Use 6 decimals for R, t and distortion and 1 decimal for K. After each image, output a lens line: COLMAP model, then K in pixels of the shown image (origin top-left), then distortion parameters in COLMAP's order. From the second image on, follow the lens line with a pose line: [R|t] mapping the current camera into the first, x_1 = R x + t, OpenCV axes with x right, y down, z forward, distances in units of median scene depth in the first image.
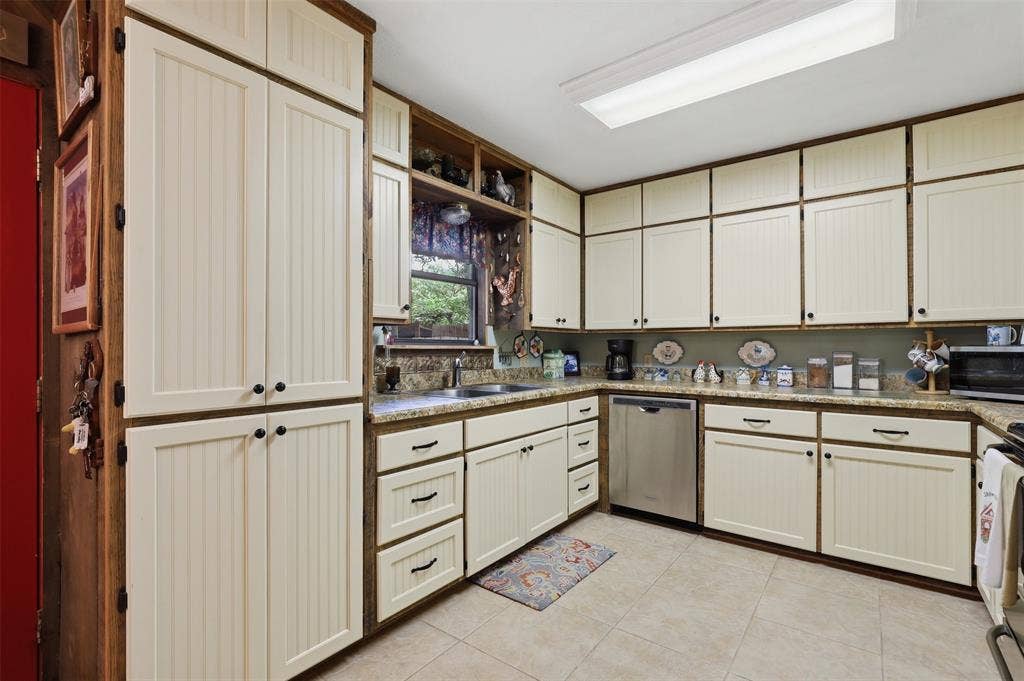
lens RADIAL K [[464.6, 0, 514.9], [0, 464.6, 344.6], [0, 0, 1]] dist [0.002930, -0.000645]
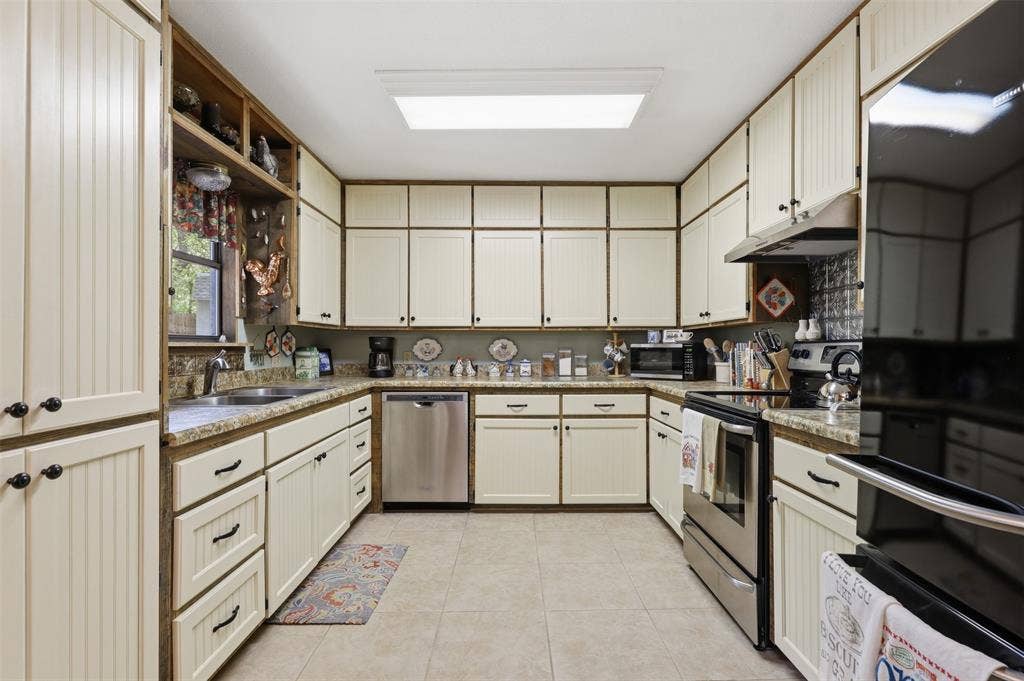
lens RADIAL K [[464.6, 0, 514.5], [0, 464.6, 342.5], [0, 0, 1]] dist [0.002930, -0.000645]
pose [[0.795658, 0.002995, 0.605739, -0.212436], [-0.003182, 0.999995, -0.000765, 0.001721], [-0.605738, -0.001319, 0.795663, 0.051380]]
